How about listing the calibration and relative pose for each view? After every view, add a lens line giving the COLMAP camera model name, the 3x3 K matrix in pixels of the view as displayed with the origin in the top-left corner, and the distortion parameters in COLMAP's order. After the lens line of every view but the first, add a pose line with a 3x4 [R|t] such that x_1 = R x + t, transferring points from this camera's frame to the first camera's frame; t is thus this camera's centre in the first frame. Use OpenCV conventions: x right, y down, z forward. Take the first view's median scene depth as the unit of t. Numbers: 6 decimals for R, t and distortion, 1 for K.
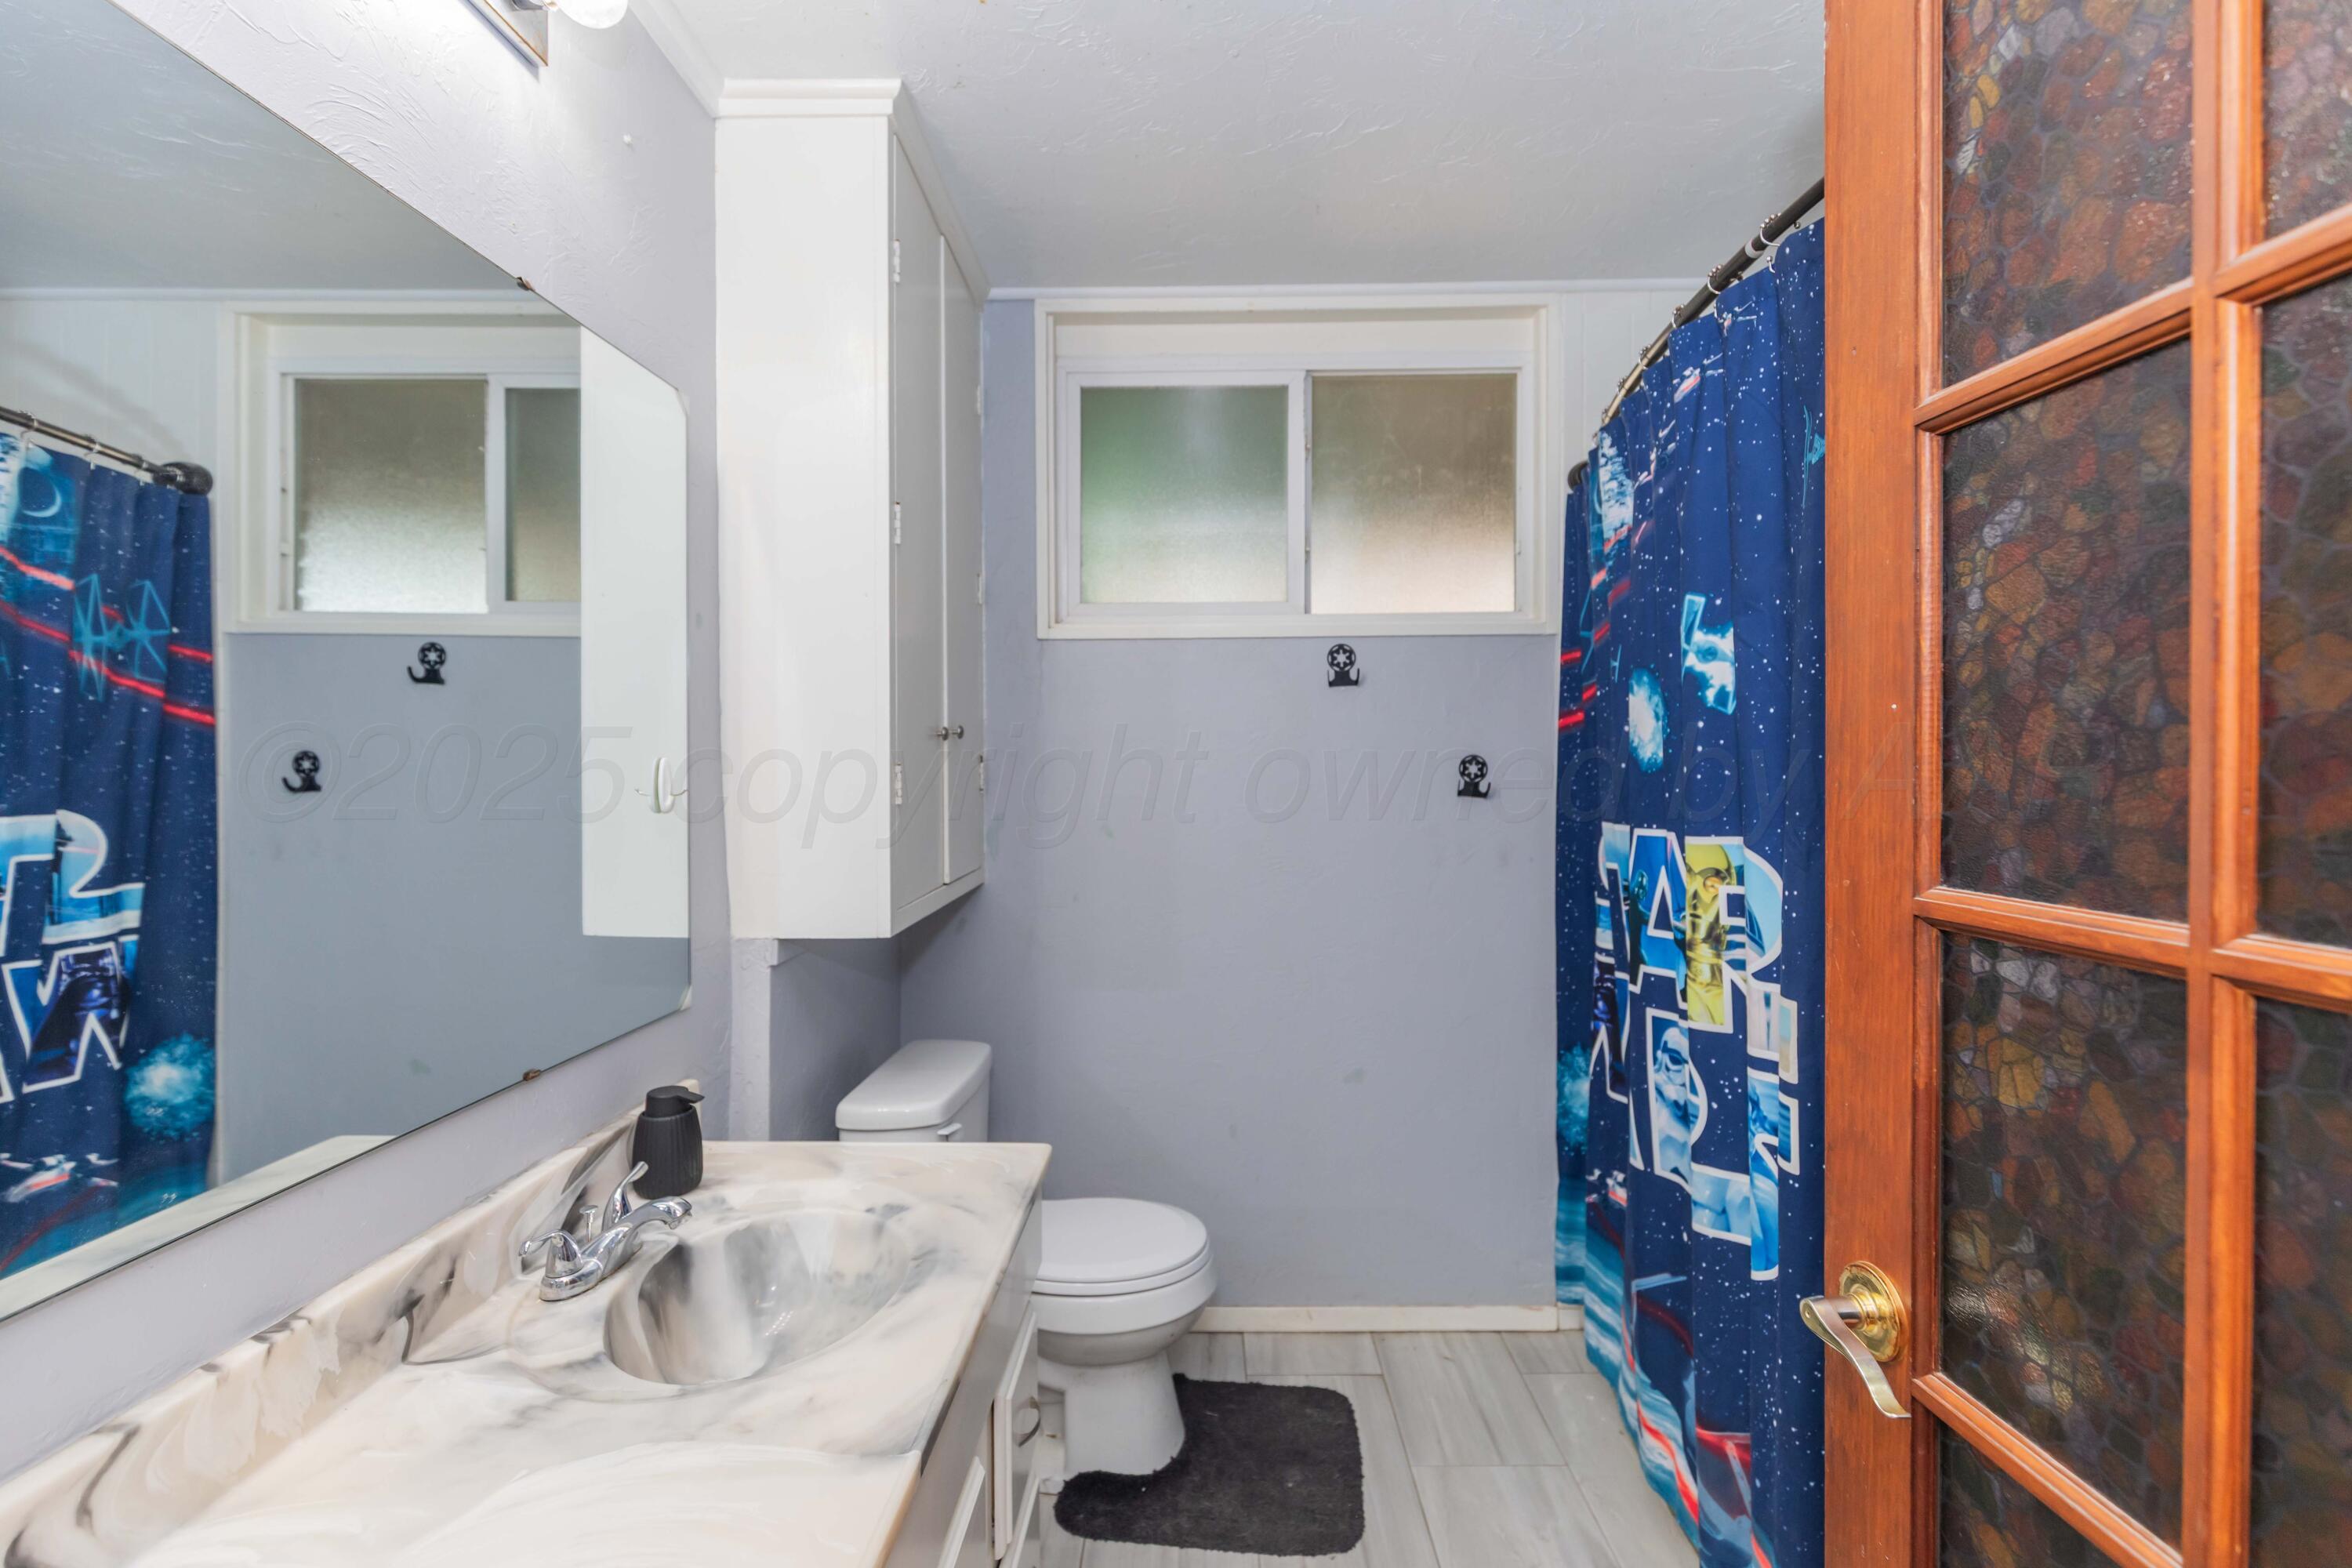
lens RADIAL K [[1071.7, 0, 1197.8], [0, 1071.7, 795.0], [0, 0, 1]] dist [-0.000462, -0.000447]
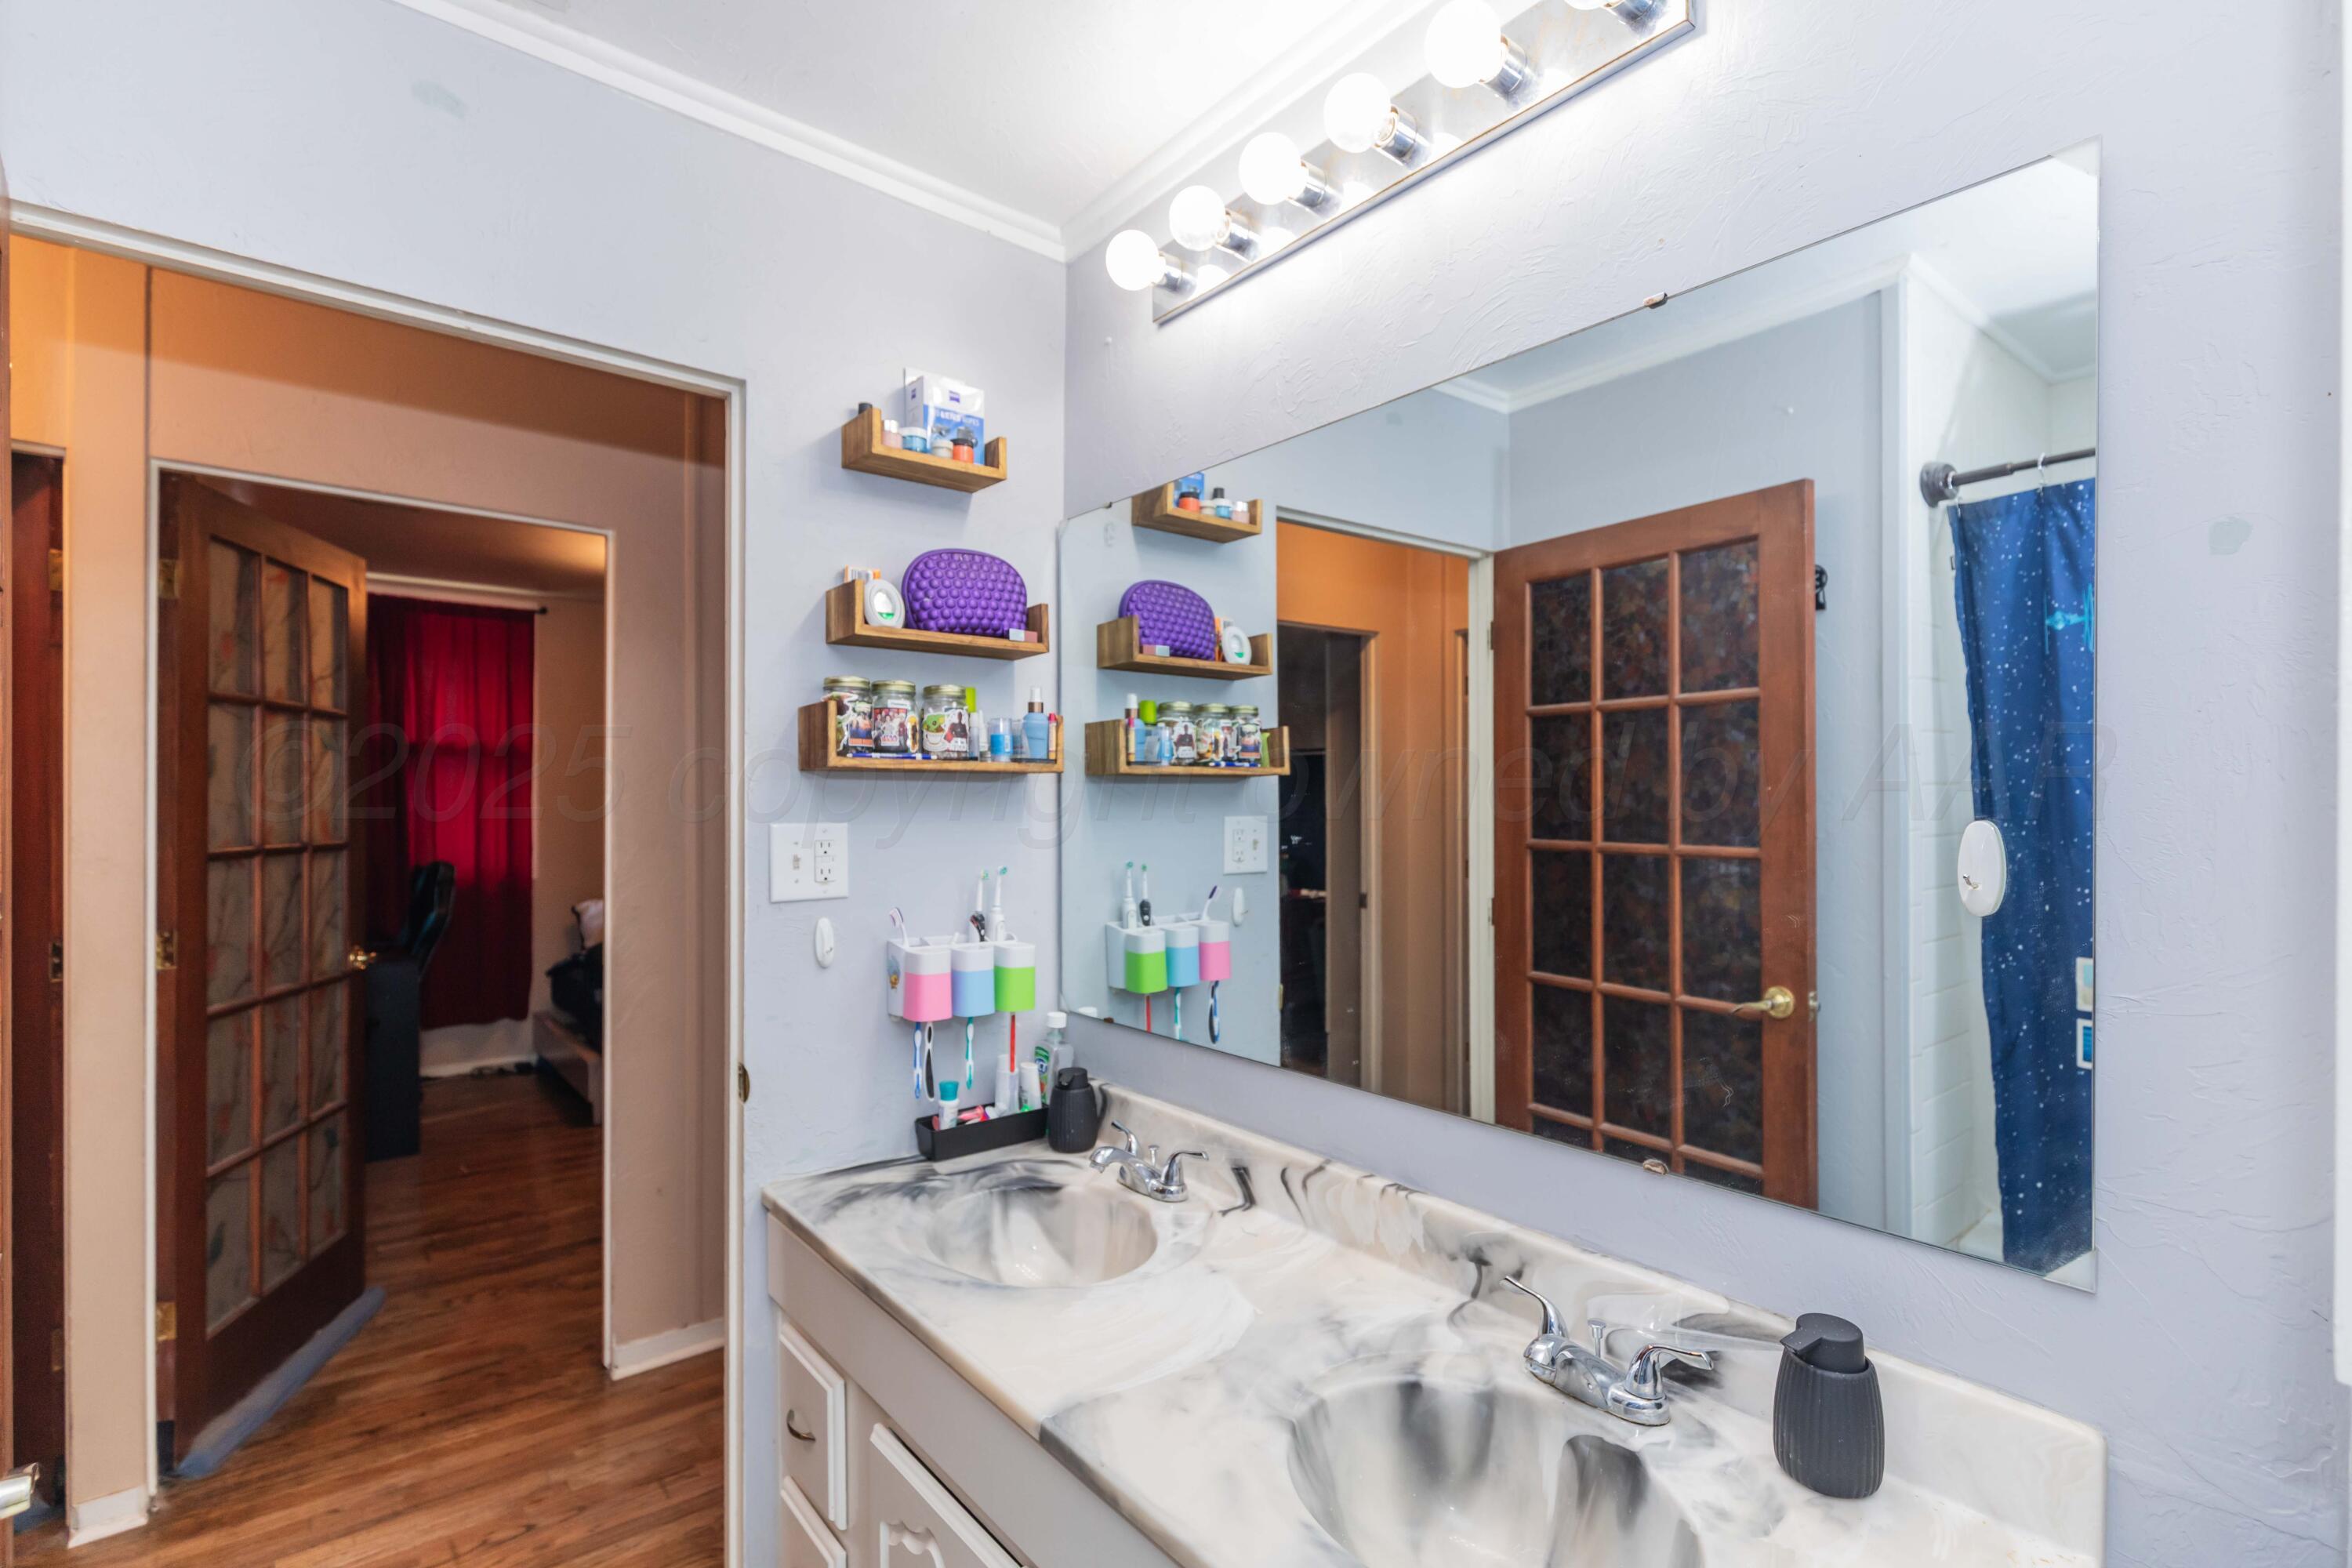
lens RADIAL K [[1071.7, 0, 1197.8], [0, 1071.7, 795.0], [0, 0, 1]] dist [-0.000462, -0.000447]
pose [[-0.764495, -0.003362, -0.644620, 0.332680], [-0.015301, 0.999799, 0.012931, -0.076133], [0.644447, 0.019749, -0.764394, 1.826694]]
